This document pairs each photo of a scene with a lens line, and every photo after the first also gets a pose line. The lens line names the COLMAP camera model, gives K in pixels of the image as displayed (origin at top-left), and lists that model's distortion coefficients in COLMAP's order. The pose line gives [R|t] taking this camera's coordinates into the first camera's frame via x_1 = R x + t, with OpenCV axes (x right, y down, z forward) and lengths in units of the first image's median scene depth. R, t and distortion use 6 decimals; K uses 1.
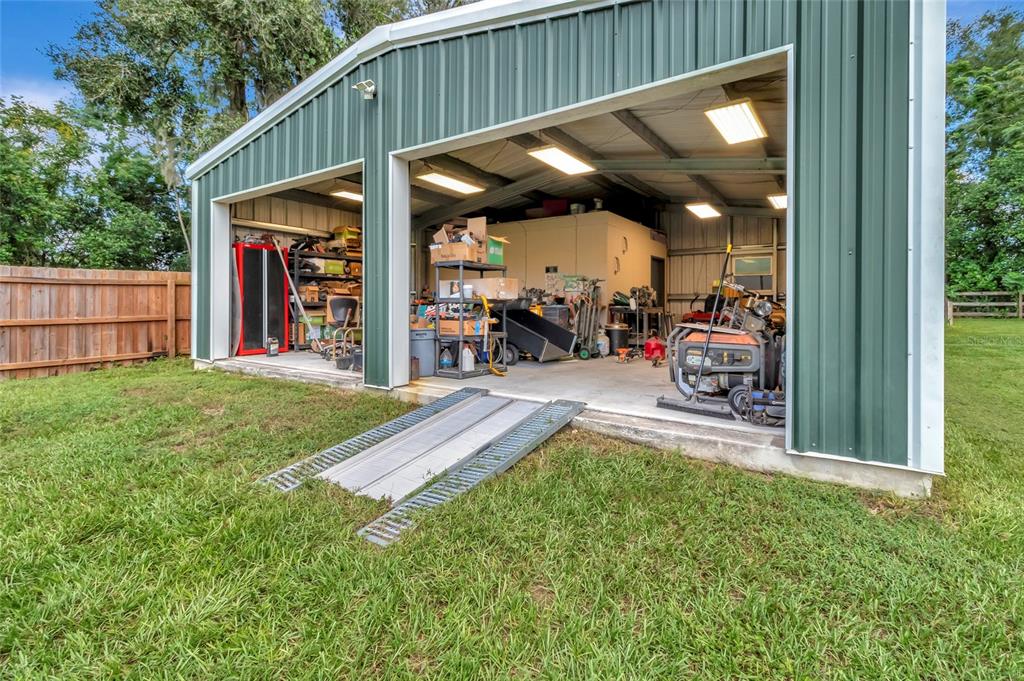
lens RADIAL K [[481.2, 0, 513.1], [0, 481.2, 310.7], [0, 0, 1]] dist [0.001576, 0.000190]
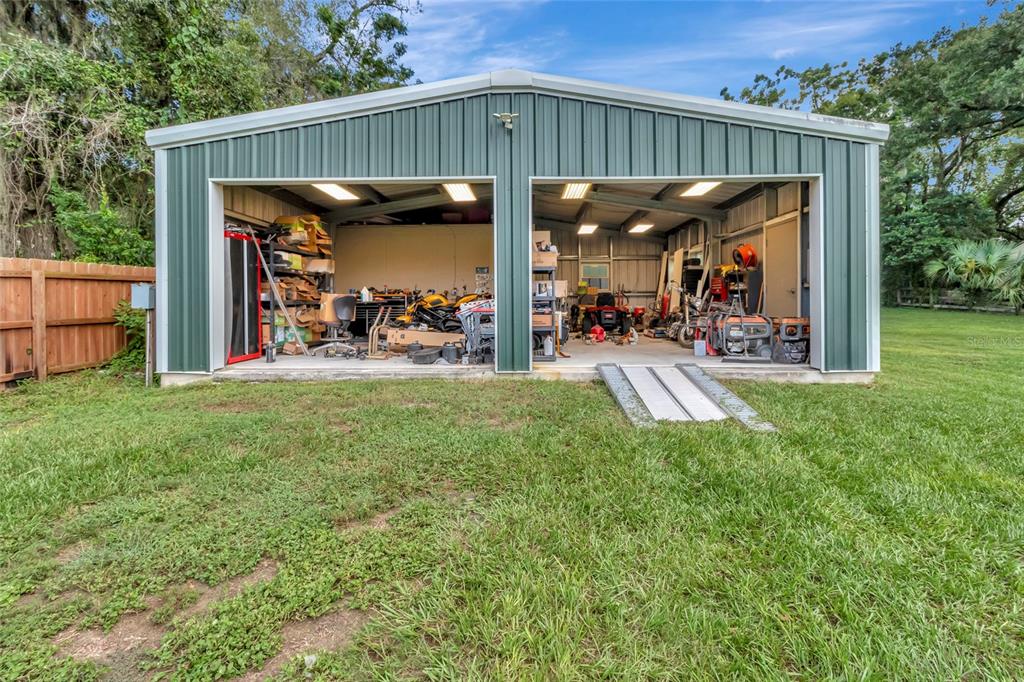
lens RADIAL K [[481.2, 0, 513.1], [0, 481.2, 311.2], [0, 0, 1]] dist [0.001576, 0.000190]
pose [[0.830249, -0.019237, 0.557060, -0.879175], [0.013790, 0.999807, 0.013974, -0.007070], [-0.557222, -0.003920, 0.830354, 0.015418]]
